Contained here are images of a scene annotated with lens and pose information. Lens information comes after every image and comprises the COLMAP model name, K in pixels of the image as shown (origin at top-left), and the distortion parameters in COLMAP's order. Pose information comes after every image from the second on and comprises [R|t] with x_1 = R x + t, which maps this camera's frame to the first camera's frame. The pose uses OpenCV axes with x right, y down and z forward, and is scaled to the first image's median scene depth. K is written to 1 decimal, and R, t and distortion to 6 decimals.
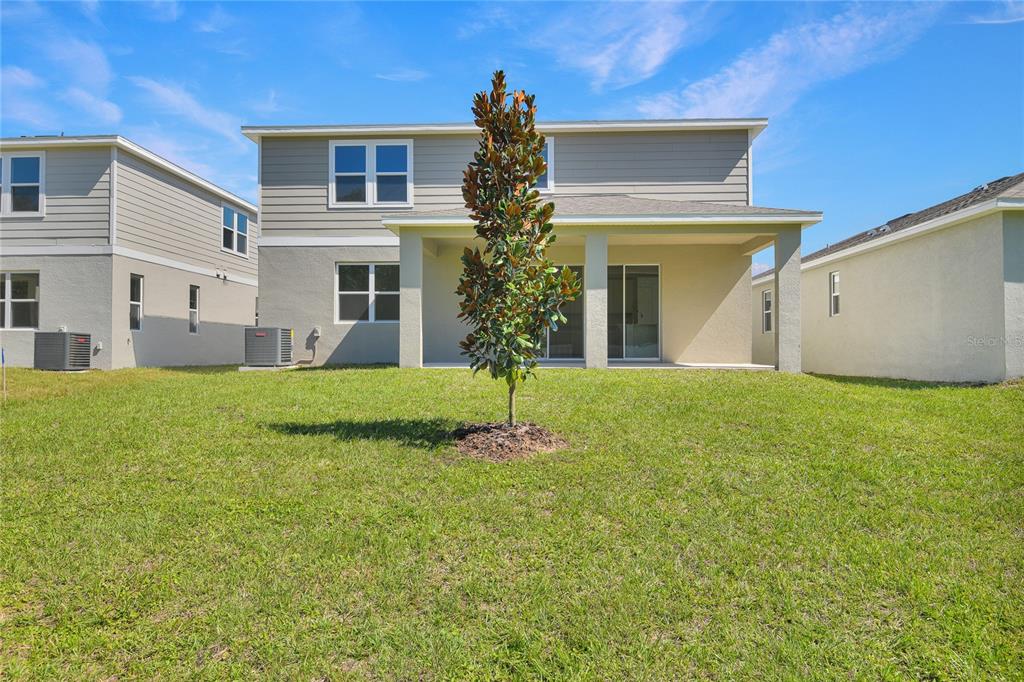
lens RADIAL K [[650.3, 0, 510.4], [0, 650.3, 342.9], [0, 0, 1]] dist [0.012221, -0.004792]
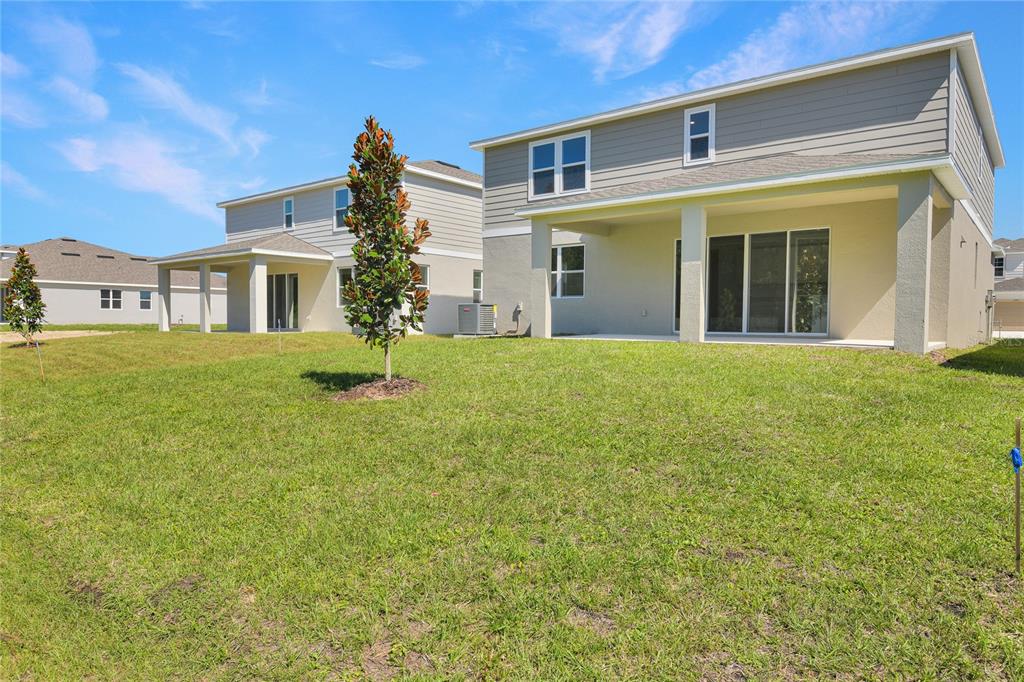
lens RADIAL K [[650.3, 0, 509.7], [0, 650.3, 341.0], [0, 0, 1]] dist [0.012221, -0.004792]
pose [[0.810895, 0.023239, -0.584730, 0.389203], [0.000438, 0.999187, 0.040319, -0.001936], [0.585191, -0.032951, 0.810226, 0.020967]]
